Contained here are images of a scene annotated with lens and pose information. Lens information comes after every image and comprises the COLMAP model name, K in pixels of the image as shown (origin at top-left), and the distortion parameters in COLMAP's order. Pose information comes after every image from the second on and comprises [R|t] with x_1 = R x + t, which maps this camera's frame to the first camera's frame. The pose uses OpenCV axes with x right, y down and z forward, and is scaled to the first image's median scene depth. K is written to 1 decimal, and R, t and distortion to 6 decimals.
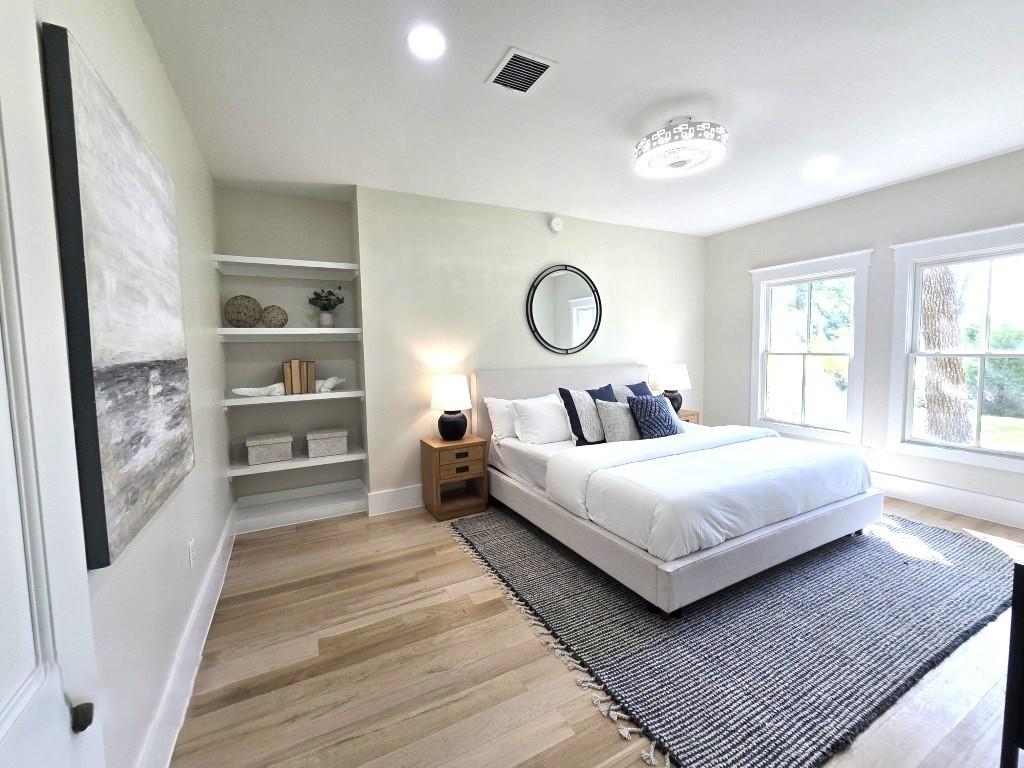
lens RADIAL K [[424.9, 0, 509.4], [0, 424.9, 375.2], [0, 0, 1]] dist [-0.003409, -0.000494]
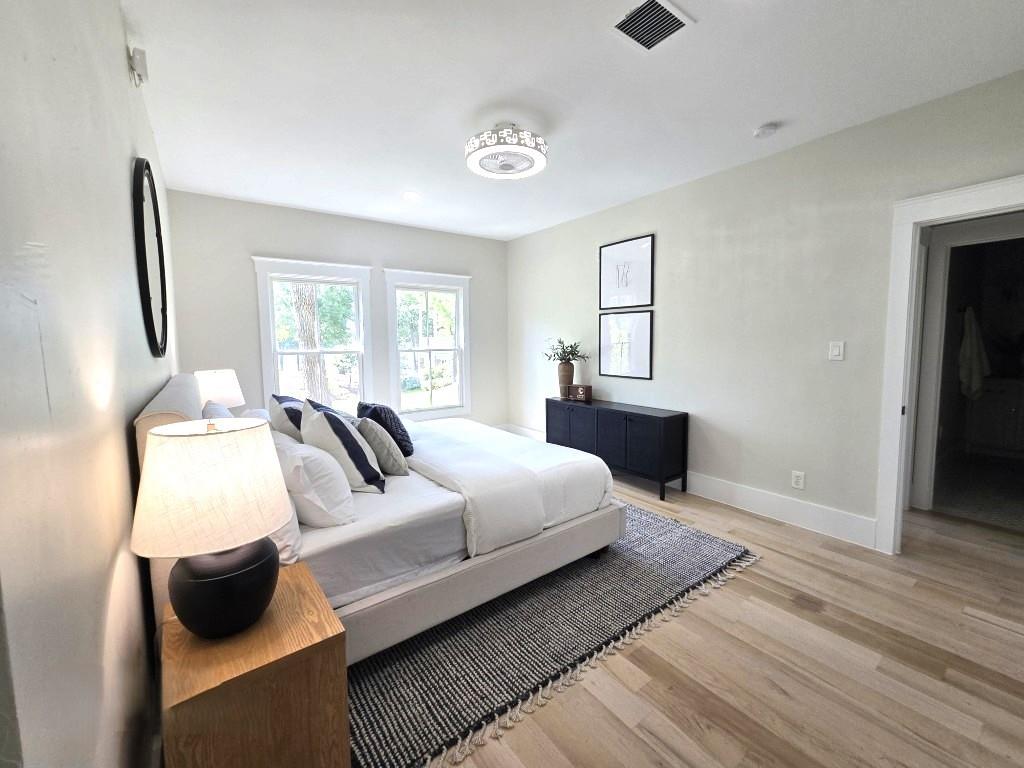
lens RADIAL K [[424.9, 0, 509.4], [0, 424.9, 375.2], [0, 0, 1]] dist [-0.003409, -0.000494]
pose [[-0.155070, -0.060888, 0.986025, -0.699450], [0.081339, 0.993923, 0.074167, -0.060145], [-0.984549, 0.091703, -0.149175, 1.231518]]
